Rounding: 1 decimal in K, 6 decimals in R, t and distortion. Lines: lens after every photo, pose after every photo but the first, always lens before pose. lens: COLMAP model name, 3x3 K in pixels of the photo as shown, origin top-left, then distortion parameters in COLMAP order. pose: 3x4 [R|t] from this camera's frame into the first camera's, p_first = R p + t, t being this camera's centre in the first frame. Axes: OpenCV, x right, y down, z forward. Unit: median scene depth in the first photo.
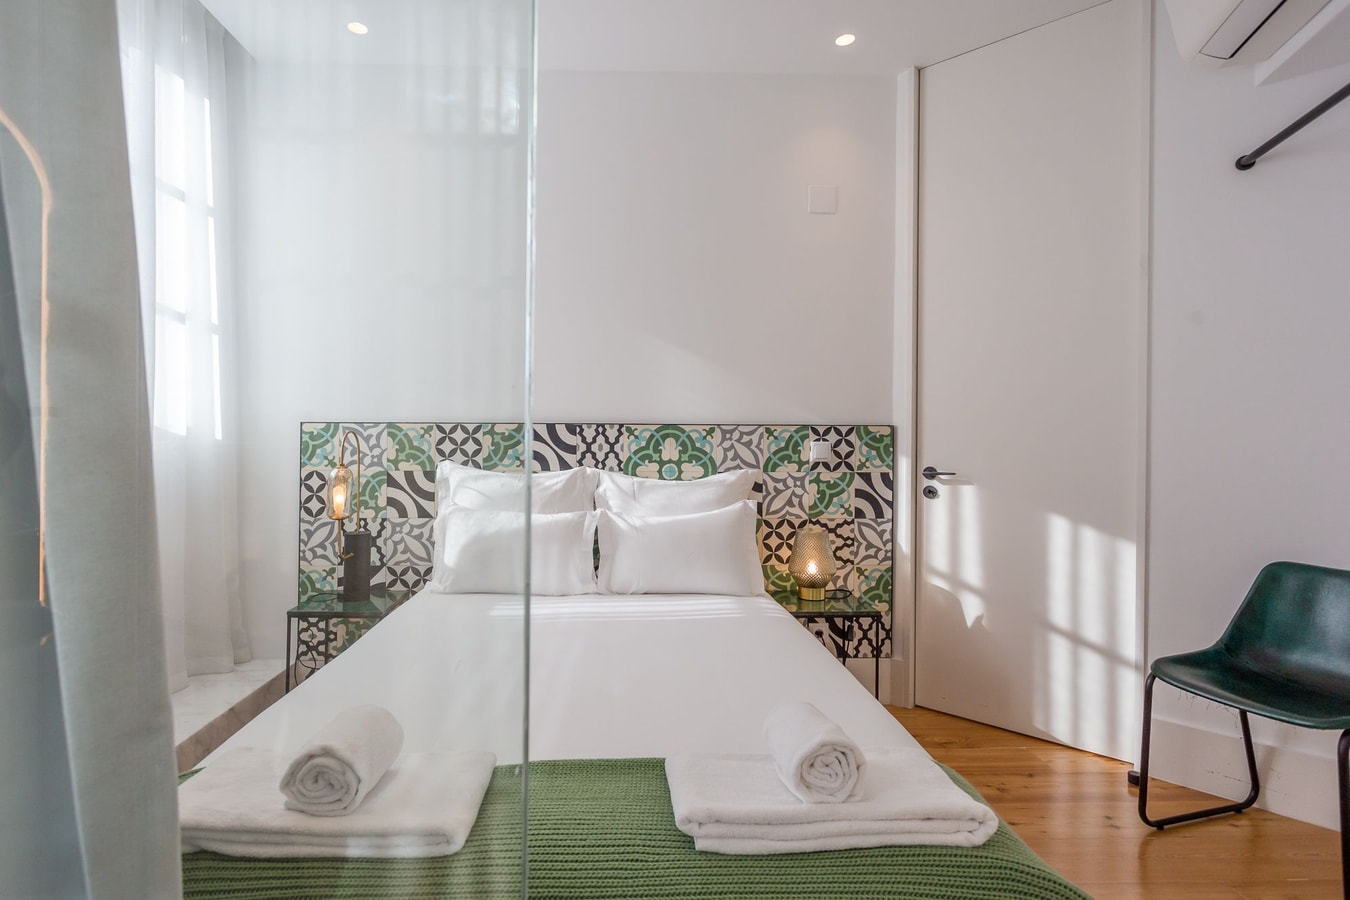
lens RADIAL K [[643.7, 0, 644.8], [0, 643.7, 450.3], [0, 0, 1]] dist [0.007376, -0.000029]
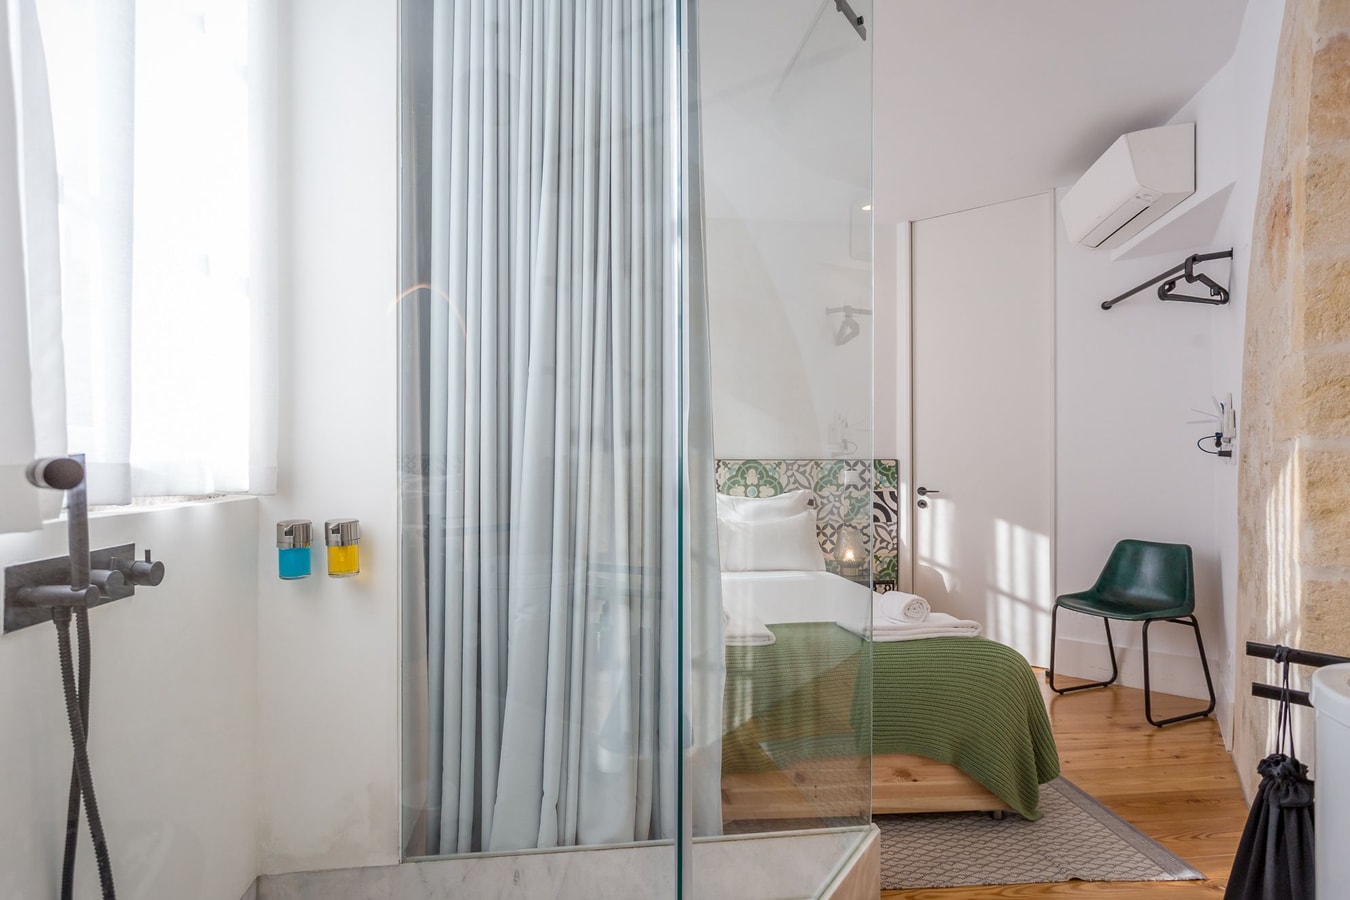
lens RADIAL K [[643.7, 0, 668.7], [0, 643.7, 438.5], [0, 0, 1]] dist [0.007376, -0.000029]
pose [[0.996588, -0.002869, 0.082491, -0.275953], [0.003671, 0.999947, -0.009567, -0.077168], [-0.082459, 0.009837, 0.996546, -0.464078]]
